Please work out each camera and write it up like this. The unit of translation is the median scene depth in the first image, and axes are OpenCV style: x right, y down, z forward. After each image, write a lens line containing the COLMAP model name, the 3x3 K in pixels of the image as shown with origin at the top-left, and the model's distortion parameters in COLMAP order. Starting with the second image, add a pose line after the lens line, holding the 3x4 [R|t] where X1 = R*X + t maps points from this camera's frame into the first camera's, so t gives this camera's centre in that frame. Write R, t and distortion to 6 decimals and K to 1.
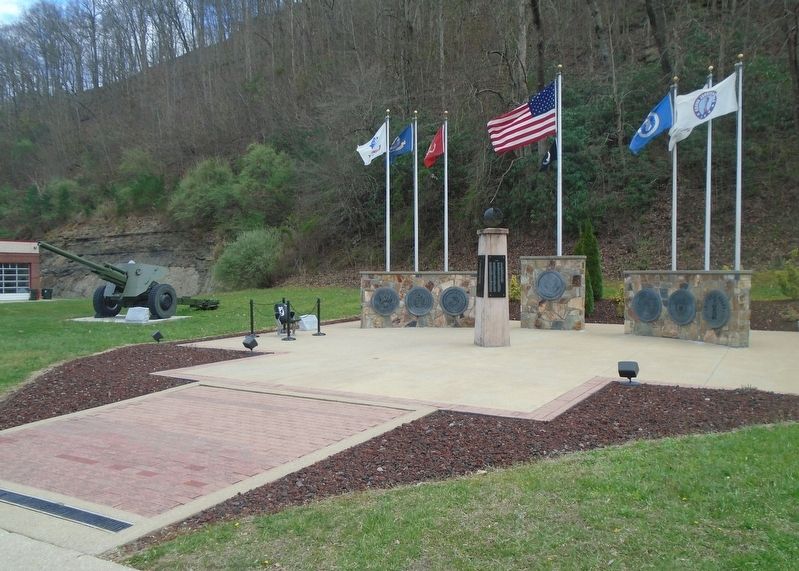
lens RADIAL K [[666.4, 0, 399.5], [0, 666.4, 285.5], [0, 0, 1]] dist [0.007068, 0.013335]
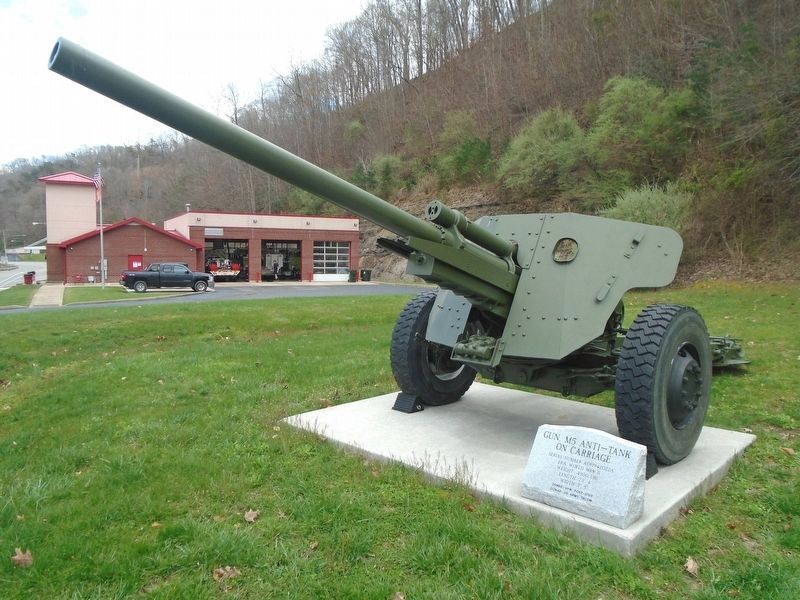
lens RADIAL K [[608.1, 0, 400.0], [0, 608.1, 300.0], [0, 0, 1]] dist [-0.004767, -0.001220]
pose [[0.898970, 0.047425, -0.435436, -0.122095], [-0.023740, 0.997935, 0.059677, -0.004857], [0.437367, -0.043311, 0.898239, 0.273553]]
